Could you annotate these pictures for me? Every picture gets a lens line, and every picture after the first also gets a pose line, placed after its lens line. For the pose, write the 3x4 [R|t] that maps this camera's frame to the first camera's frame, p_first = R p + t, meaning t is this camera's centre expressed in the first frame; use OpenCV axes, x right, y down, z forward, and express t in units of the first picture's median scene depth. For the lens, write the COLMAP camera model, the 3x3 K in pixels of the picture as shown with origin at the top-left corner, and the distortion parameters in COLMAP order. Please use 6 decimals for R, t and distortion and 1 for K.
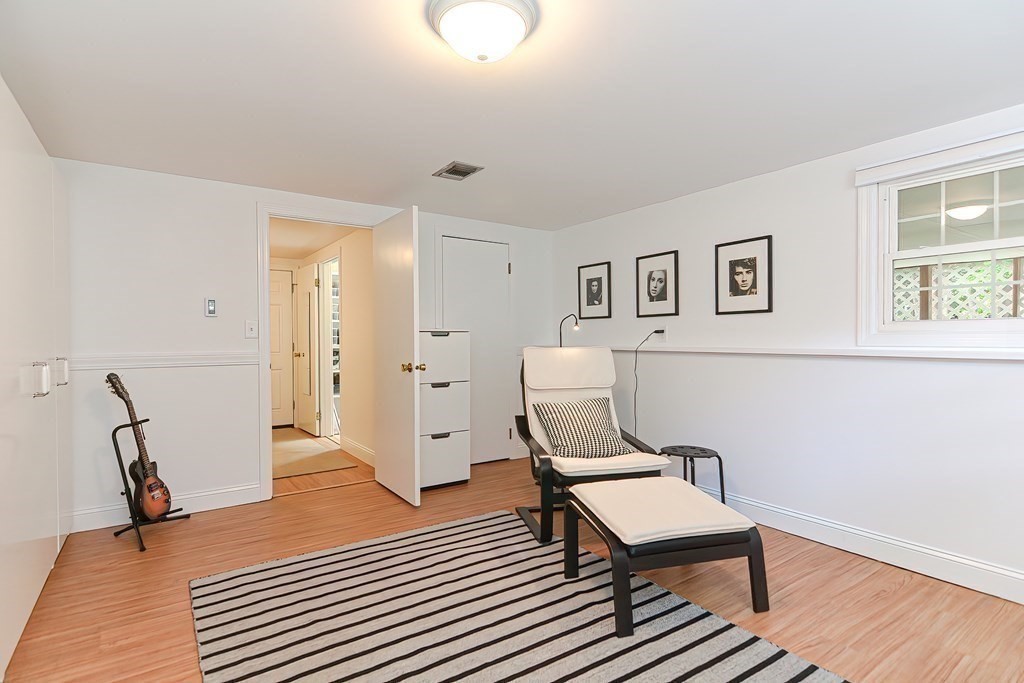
lens RADIAL K [[514.9, 0, 511.6], [0, 514.9, 342.4], [0, 0, 1]] dist [0.004485, 0.000509]
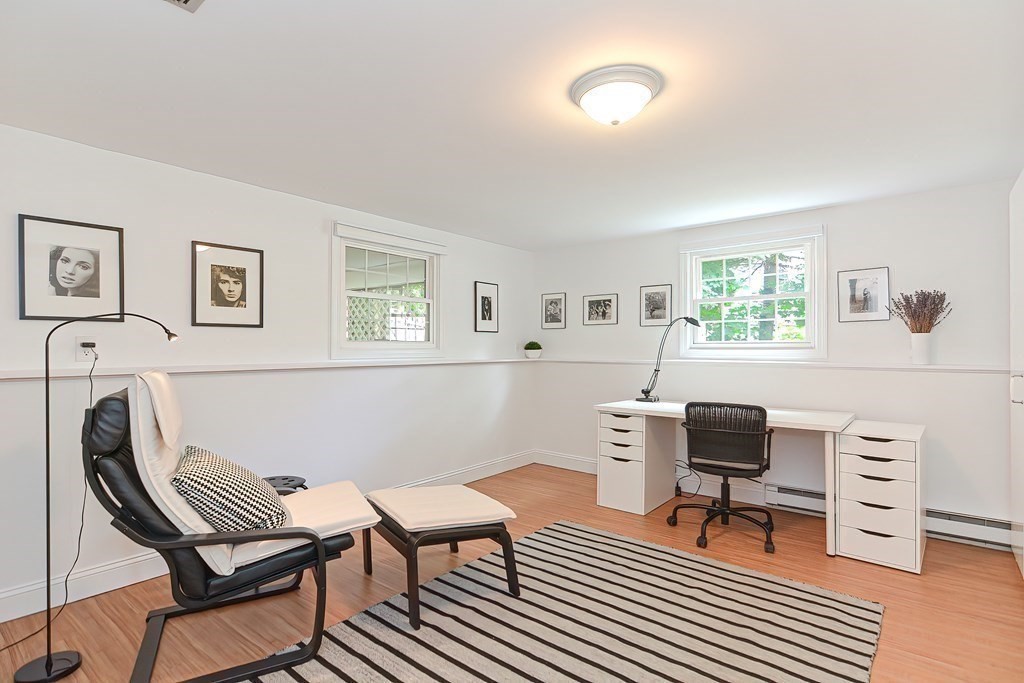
lens RADIAL K [[514.9, 0, 512.4], [0, 514.9, 344.0], [0, 0, 1]] dist [0.004485, 0.000509]
pose [[-0.291261, 0.018610, 0.956463, -0.556484], [0.017734, 0.999744, -0.014051, -0.004459], [-0.956479, 0.012869, -0.291517, 0.788278]]
